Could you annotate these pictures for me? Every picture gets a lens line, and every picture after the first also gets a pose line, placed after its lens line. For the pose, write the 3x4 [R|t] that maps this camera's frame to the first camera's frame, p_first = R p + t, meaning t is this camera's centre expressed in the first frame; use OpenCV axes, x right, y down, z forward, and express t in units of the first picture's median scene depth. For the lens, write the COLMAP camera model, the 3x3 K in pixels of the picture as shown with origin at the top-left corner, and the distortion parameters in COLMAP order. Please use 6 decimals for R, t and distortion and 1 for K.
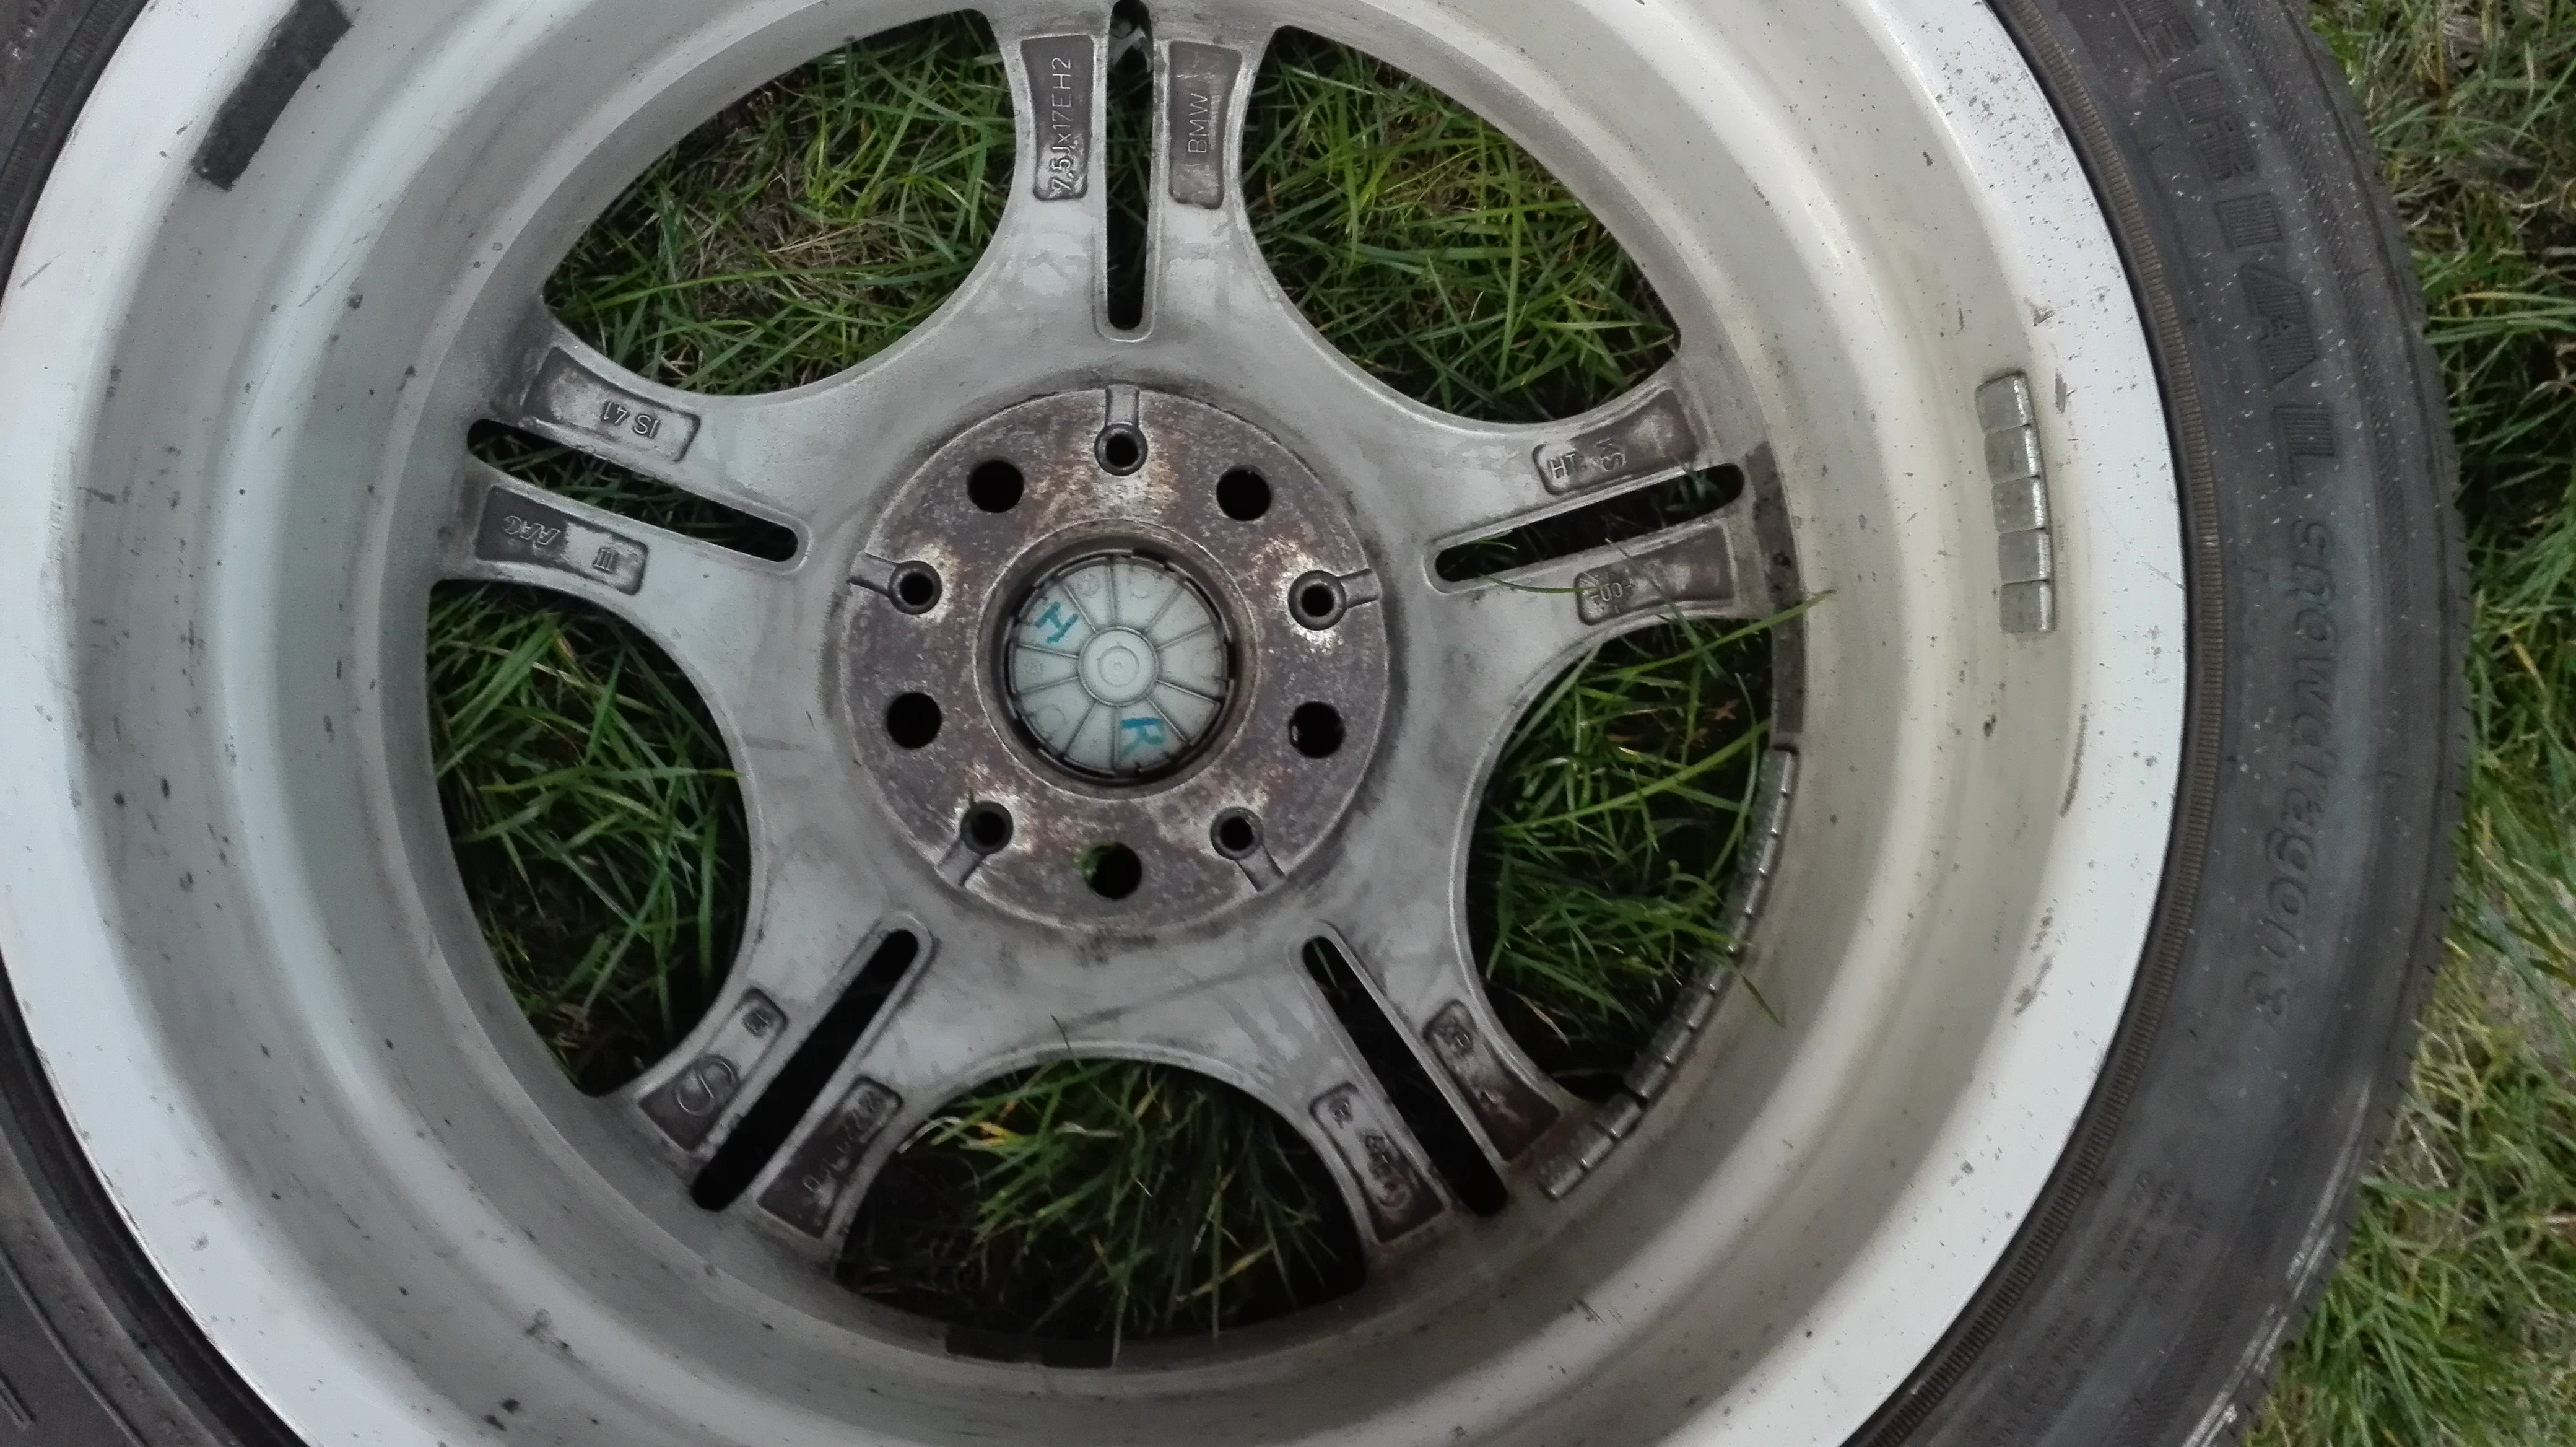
lens RADIAL K [[2189.9, 0, 1260.3], [0, 2189.9, 867.7], [0, 0, 1]] dist [0.019308, -0.078053]
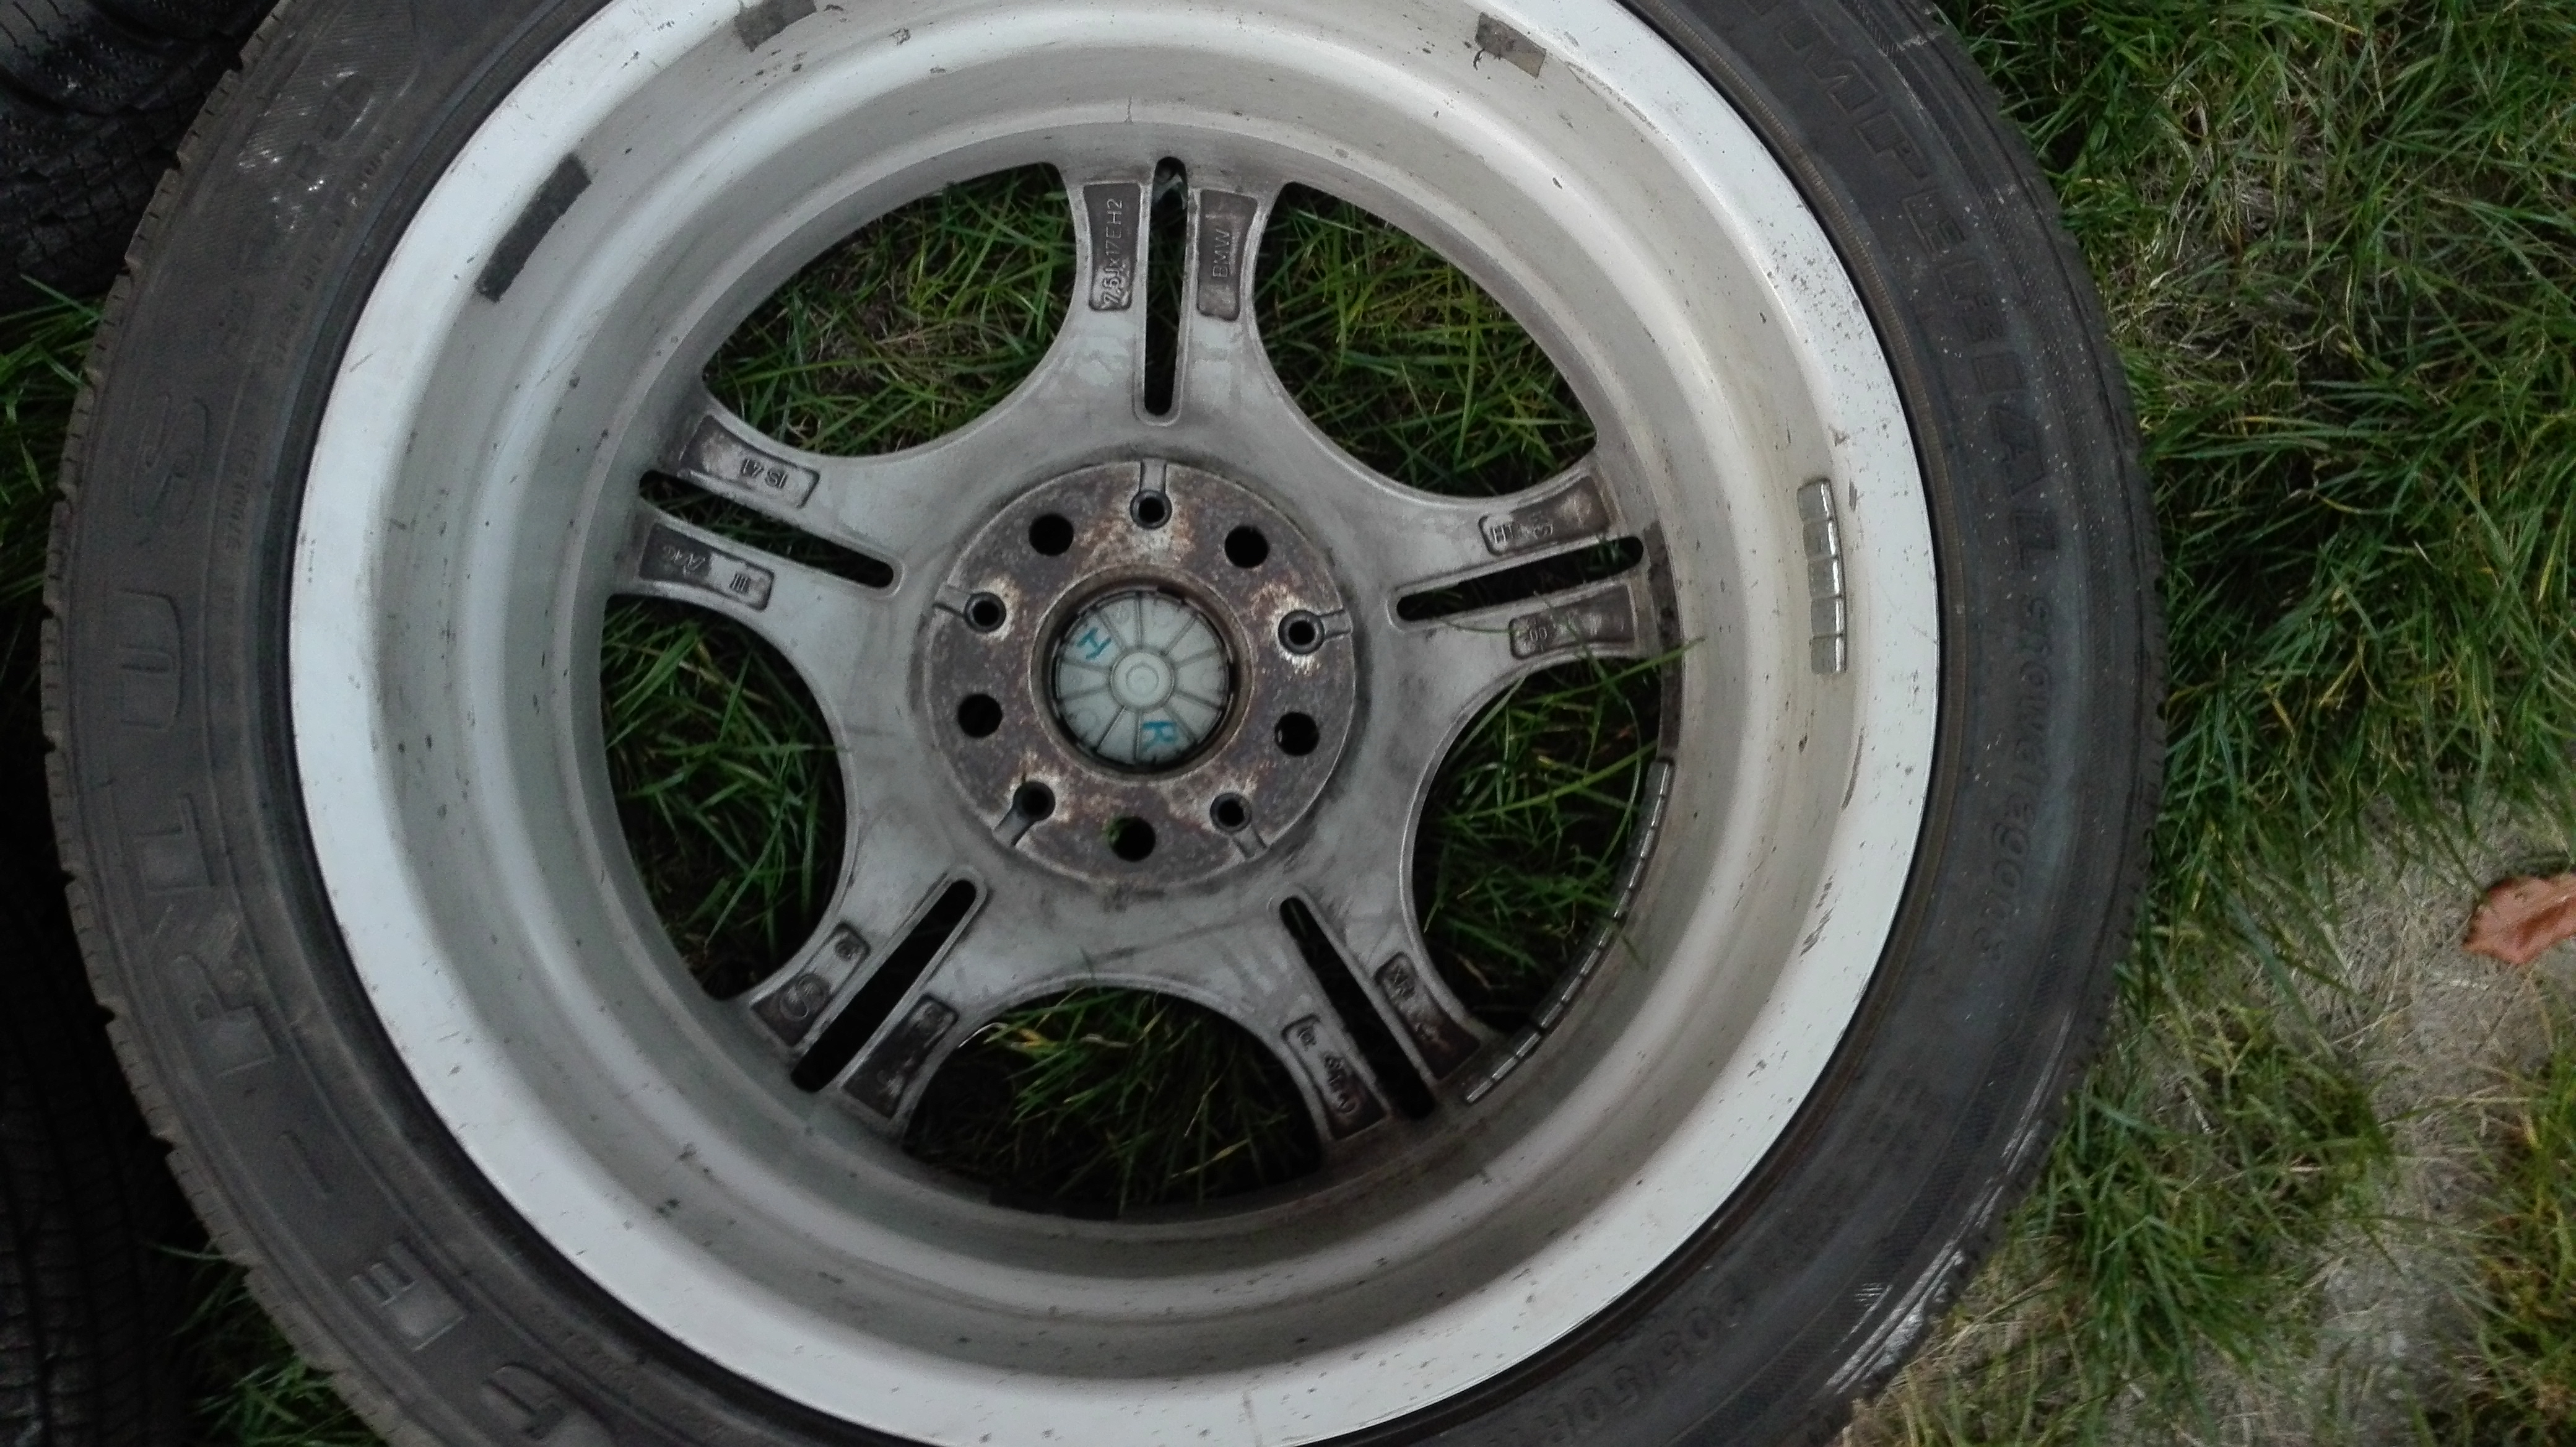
lens RADIAL K [[2189.9, 0, 1294.2], [0, 2189.9, 731.0], [0, 0, 1]] dist [0.019308, -0.078053]
pose [[0.999446, 0.032260, 0.008170, 0.013781], [-0.031515, 0.996370, -0.079086, 0.036128], [-0.010692, 0.078785, 0.996834, -0.265914]]
